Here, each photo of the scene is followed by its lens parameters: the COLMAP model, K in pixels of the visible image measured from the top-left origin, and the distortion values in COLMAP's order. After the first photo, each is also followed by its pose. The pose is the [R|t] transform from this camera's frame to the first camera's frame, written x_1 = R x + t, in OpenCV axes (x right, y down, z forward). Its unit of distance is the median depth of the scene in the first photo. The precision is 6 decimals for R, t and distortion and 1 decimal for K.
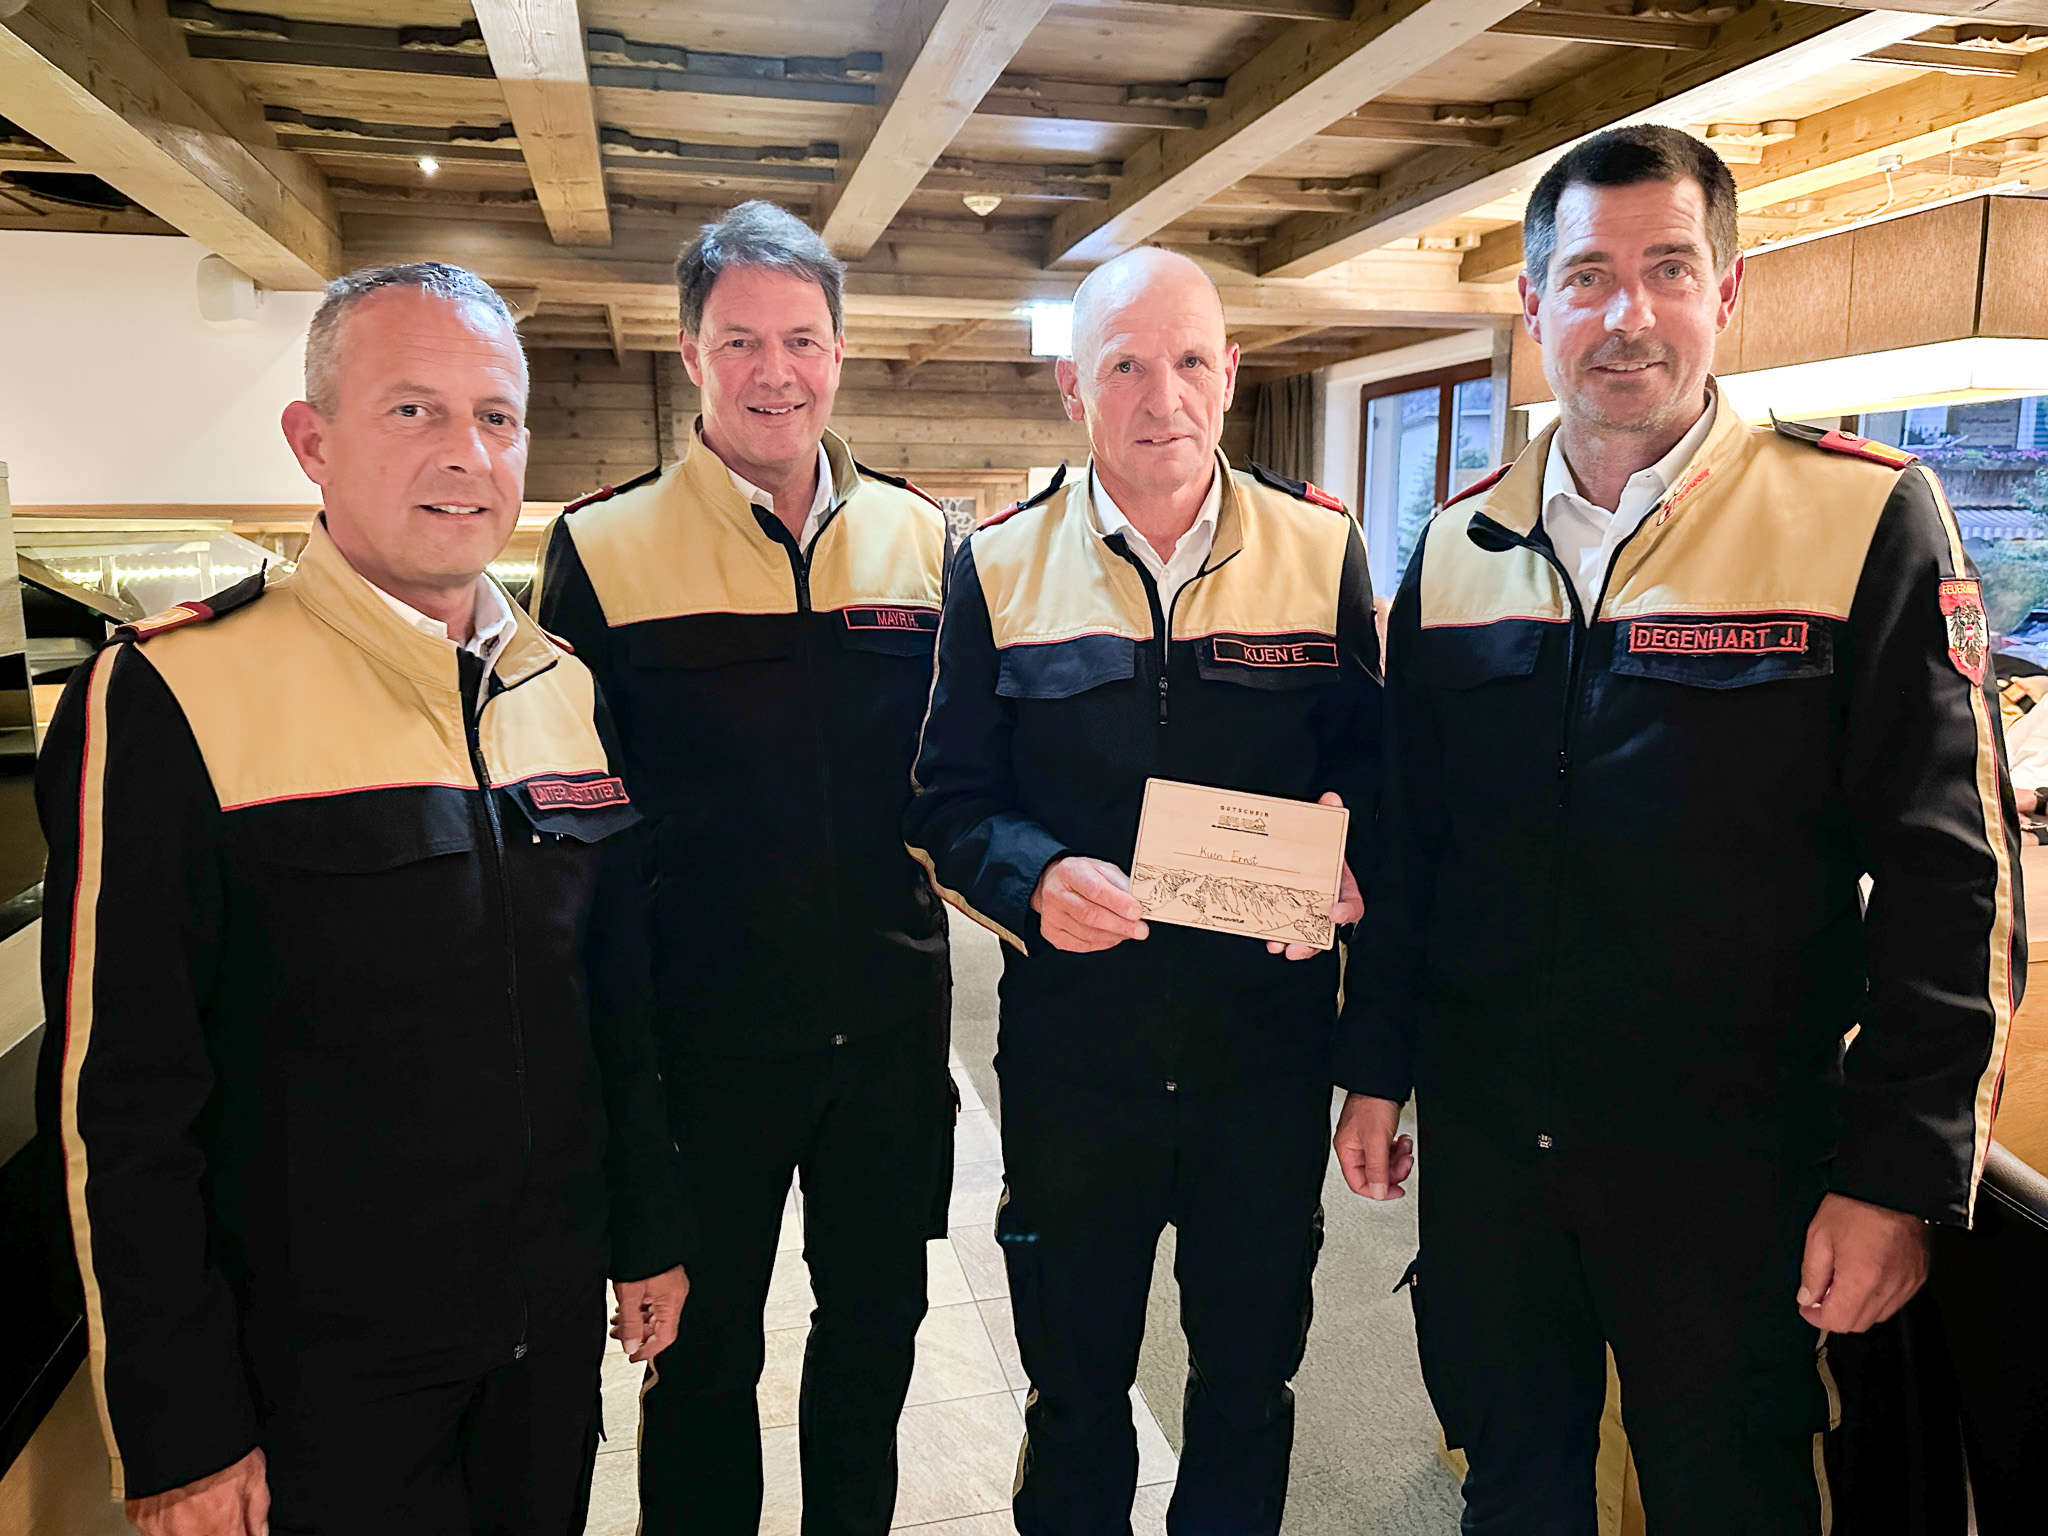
lens RADIAL K [[1403.5, 0, 1027.9], [0, 1403.5, 768.1], [0, 0, 1]] dist [0.033300, -0.032572]
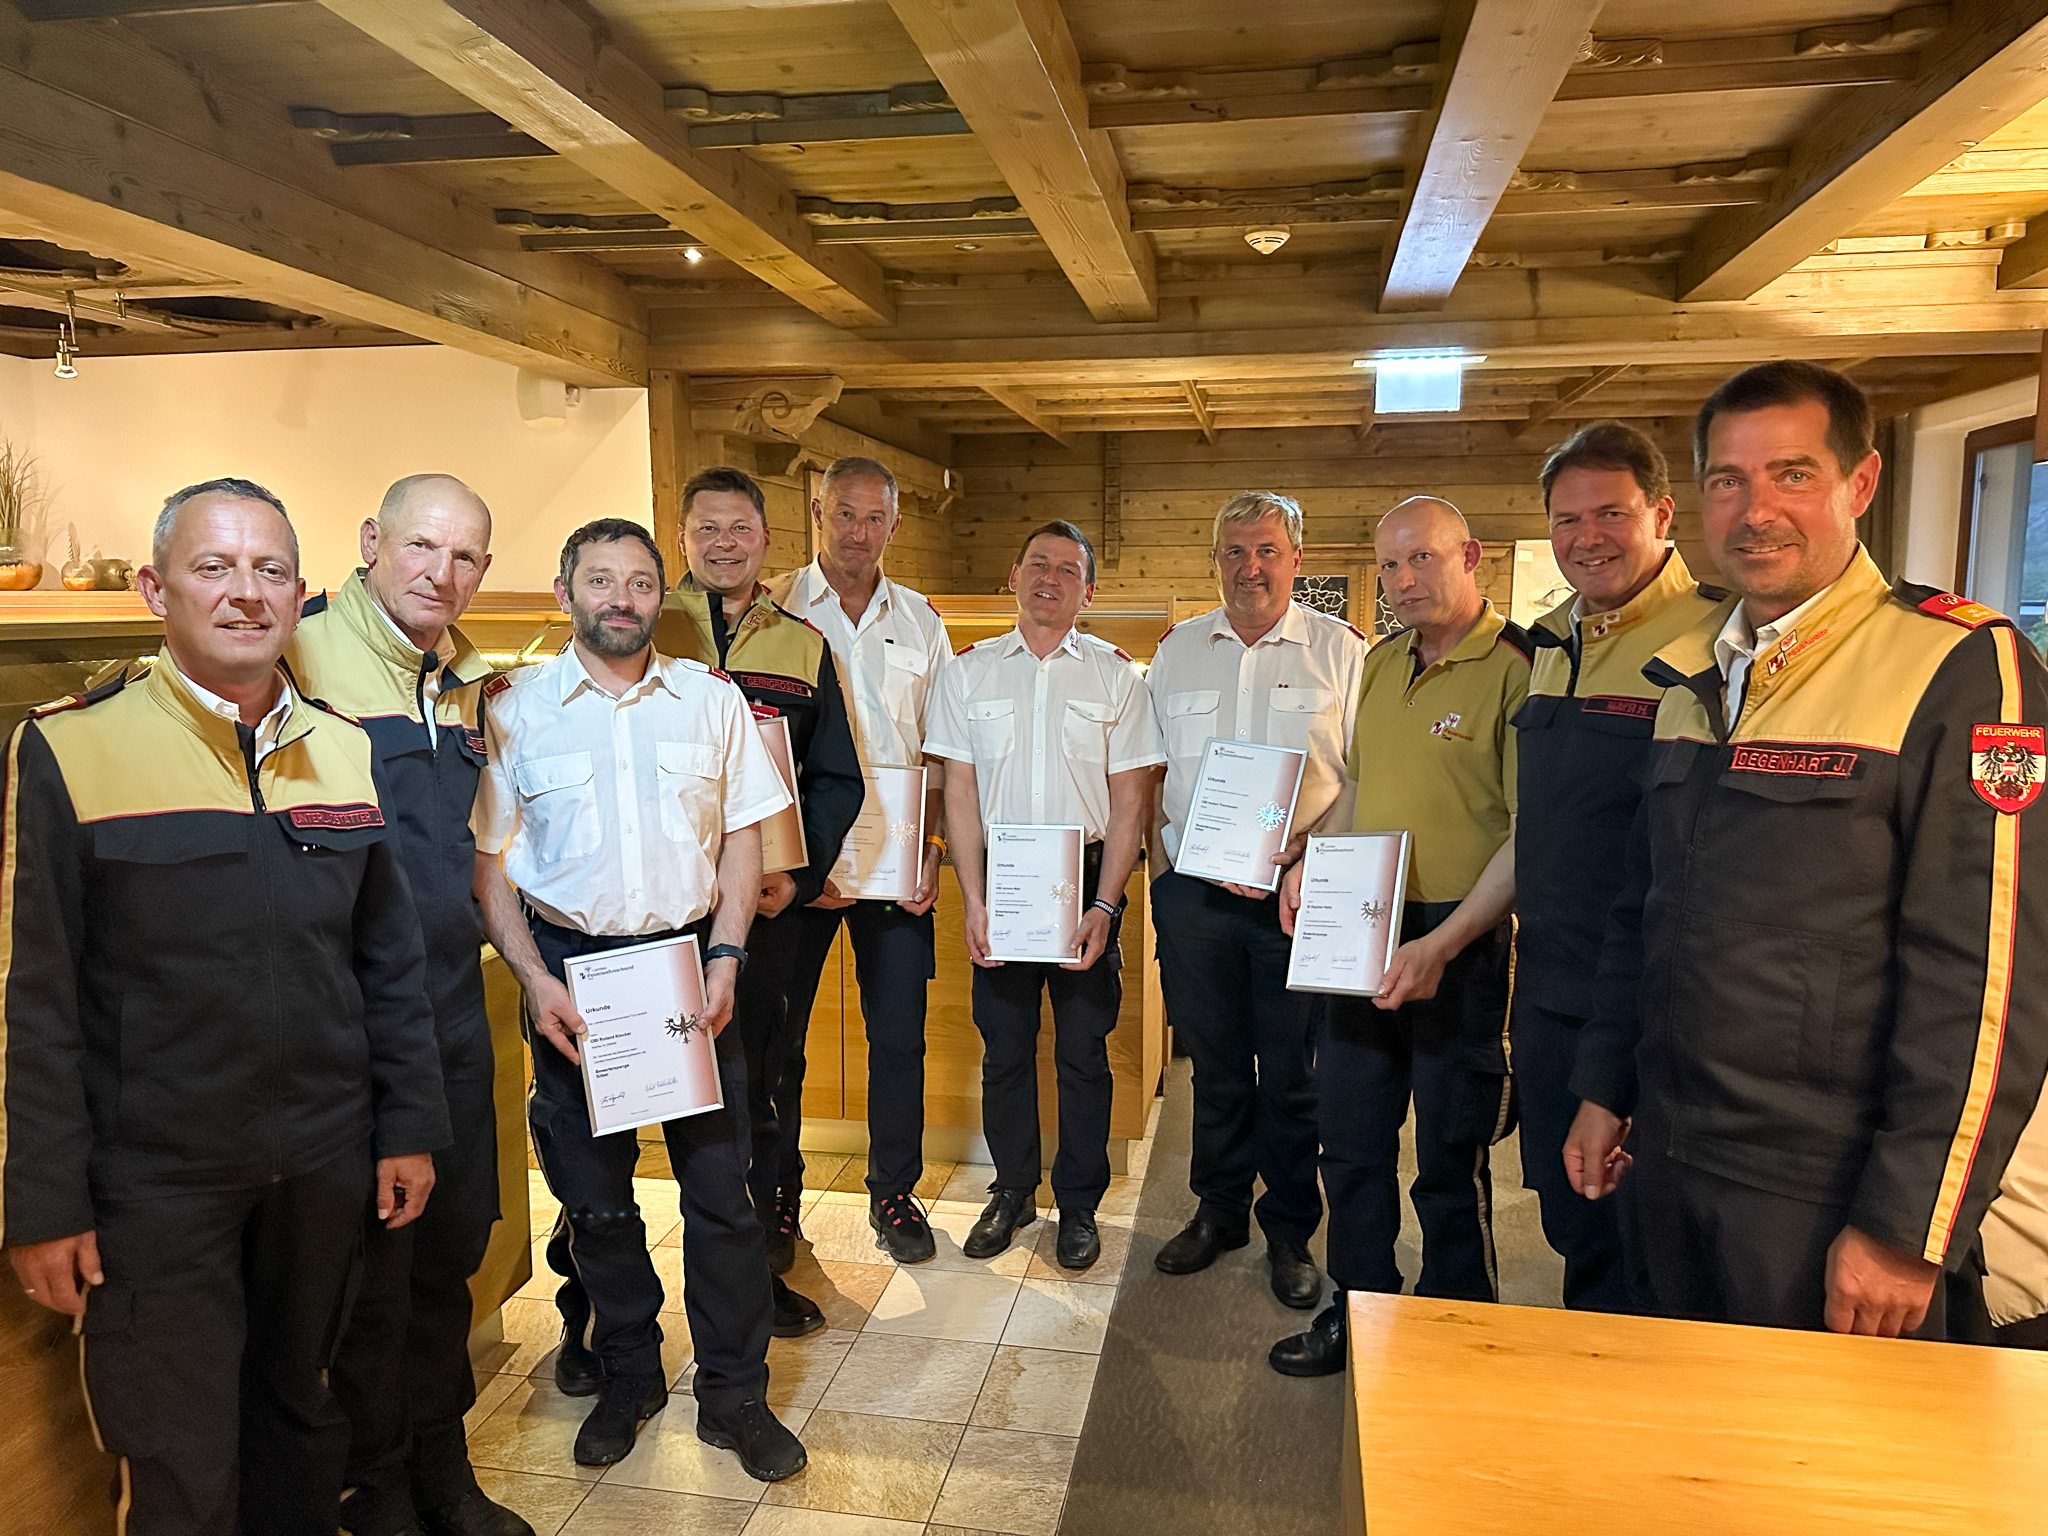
lens RADIAL K [[1403.5, 0, 1027.9], [0, 1403.5, 768.1], [0, 0, 1]] dist [0.033300, -0.032572]
pose [[0.909864, 0.061420, -0.410335, 0.191736], [-0.079673, 0.996441, -0.027512, -0.054632], [0.407185, 0.057725, 0.911520, 0.195492]]
